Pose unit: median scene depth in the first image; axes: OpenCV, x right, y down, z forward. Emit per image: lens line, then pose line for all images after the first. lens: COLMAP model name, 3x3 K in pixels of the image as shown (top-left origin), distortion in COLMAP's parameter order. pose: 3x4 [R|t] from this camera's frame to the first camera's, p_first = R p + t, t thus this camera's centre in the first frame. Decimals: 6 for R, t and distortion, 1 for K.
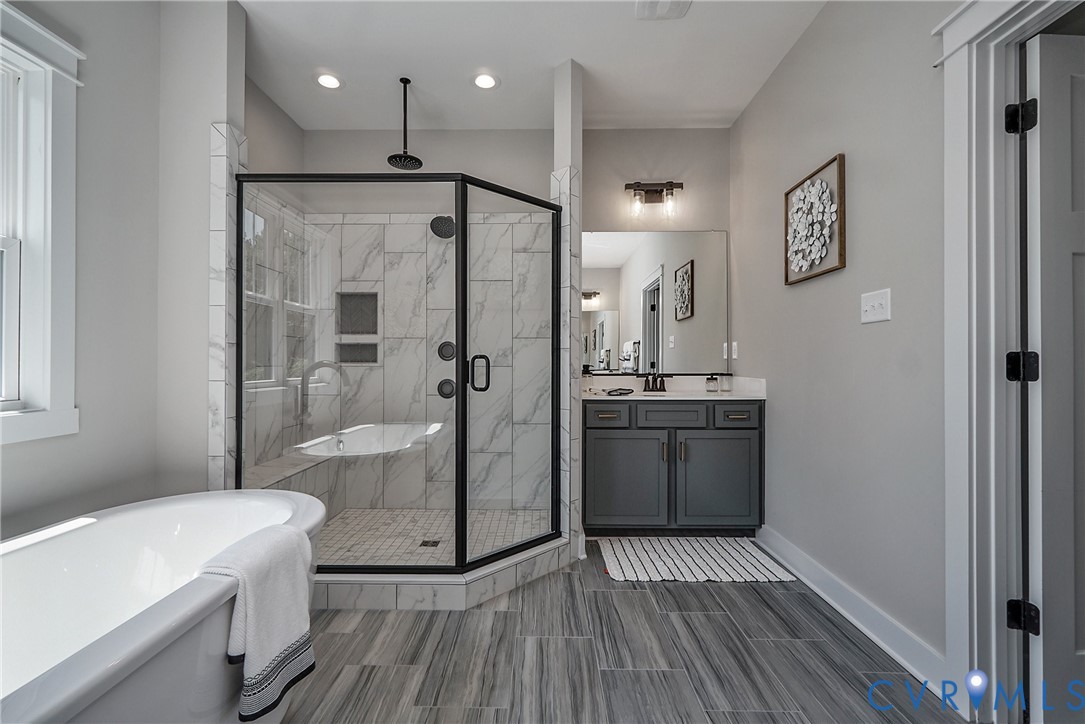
lens RADIAL K [[493.0, 0, 537.7], [0, 493.0, 355.4], [0, 0, 1]] dist [0.000217, -0.000468]
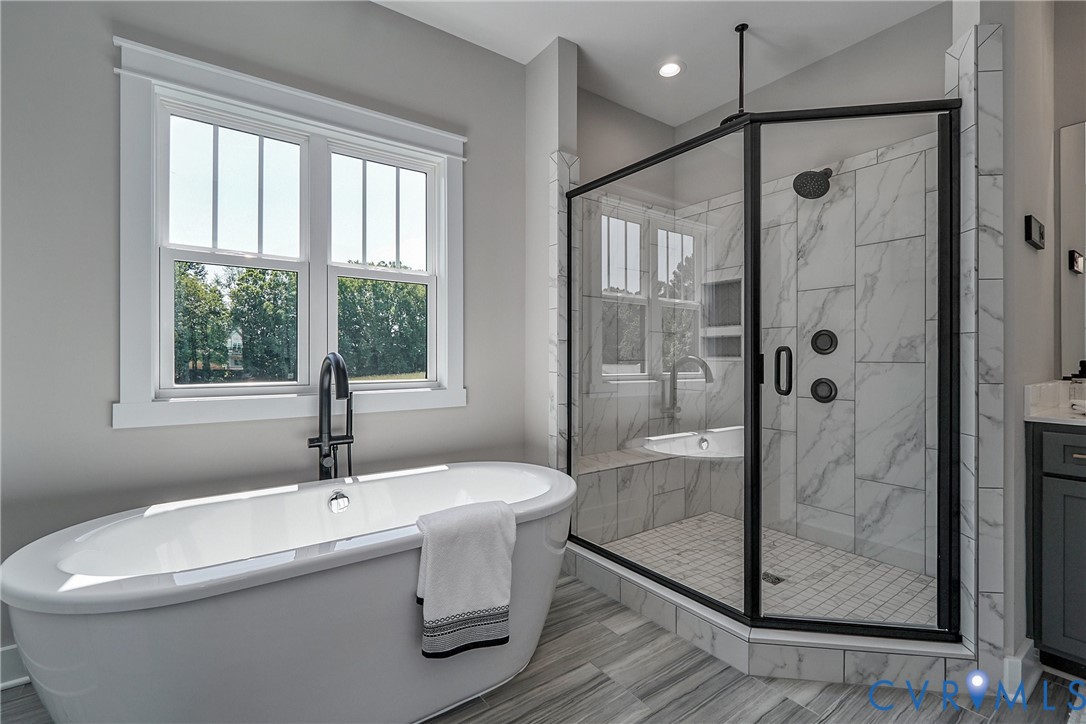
lens RADIAL K [[493.4, 0, 538.2], [0, 493.4, 355.4], [0, 0, 1]] dist [0.000217, -0.000468]
pose [[0.590827, -0.003077, -0.806792, 0.272382], [0.010804, 0.999933, 0.004099, 0.005635], [0.806726, -0.011139, 0.590821, 0.263744]]
